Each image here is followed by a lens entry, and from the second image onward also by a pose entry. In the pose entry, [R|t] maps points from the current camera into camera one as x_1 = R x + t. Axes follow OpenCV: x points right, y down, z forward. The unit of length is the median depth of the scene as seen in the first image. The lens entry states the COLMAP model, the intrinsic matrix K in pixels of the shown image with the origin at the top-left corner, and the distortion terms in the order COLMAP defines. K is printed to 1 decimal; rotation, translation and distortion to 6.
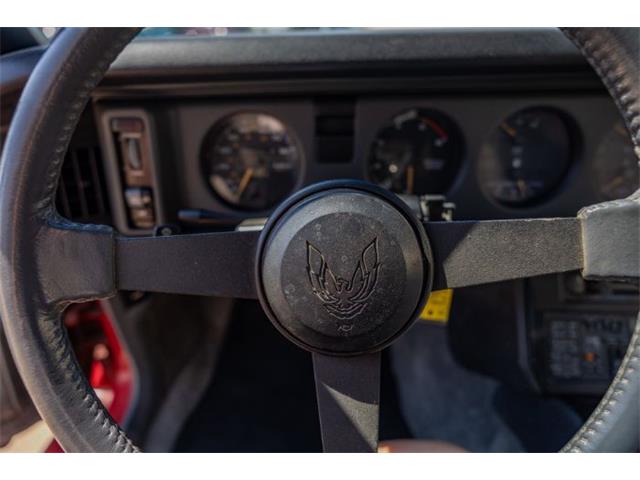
lens RADIAL K [[432.5, 0, 312.8], [0, 432.5, 243.1], [0, 0, 1]] dist [0.007821, 0.000883]
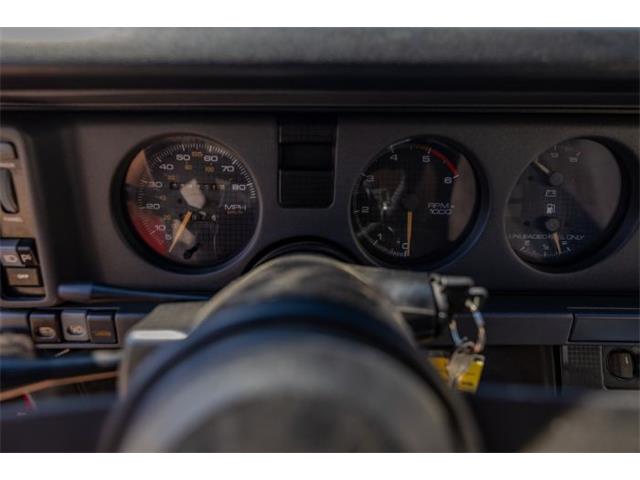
lens RADIAL K [[435.5, 0, 320.0], [0, 435.5, 240.0], [0, 0, 1]] dist [0.020154, 0.002023]
pose [[0.998793, 0.014951, 0.046785, 0.043018], [-0.013087, 0.999118, -0.039890, -0.110344], [-0.047340, 0.039230, 0.998108, 0.301873]]
